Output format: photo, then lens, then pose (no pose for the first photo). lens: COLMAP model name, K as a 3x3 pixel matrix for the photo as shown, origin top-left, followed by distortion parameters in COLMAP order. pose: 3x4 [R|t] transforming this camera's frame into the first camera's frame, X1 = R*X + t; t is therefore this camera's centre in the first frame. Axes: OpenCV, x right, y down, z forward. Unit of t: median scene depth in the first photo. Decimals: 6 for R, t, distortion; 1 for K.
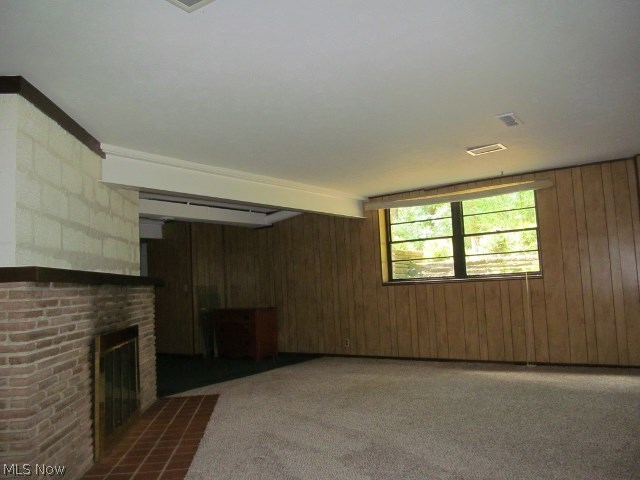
lens RADIAL K [[537.6, 0, 320.0], [0, 537.6, 240.0], [0, 0, 1]] dist [-0.000507, -0.000468]
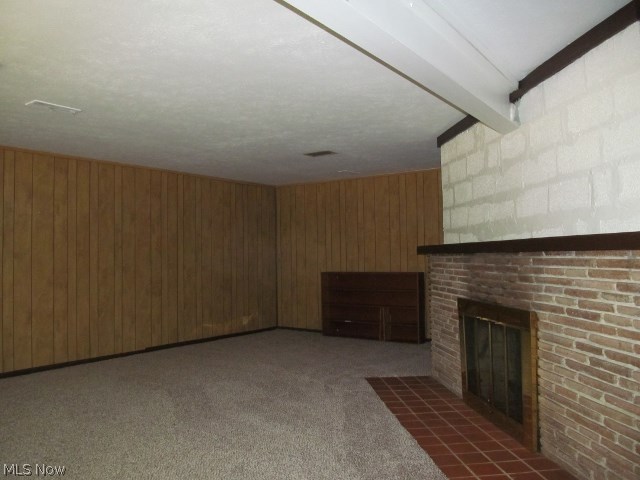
lens RADIAL K [[537.6, 0, 320.0], [0, 537.6, 240.0], [0, 0, 1]] dist [-0.000507, -0.000468]
pose [[-0.998783, 0.049128, -0.004285, -0.103491], [0.049294, 0.992135, -0.115059, 0.172459], [-0.001401, -0.115130, -0.993349, 2.159244]]
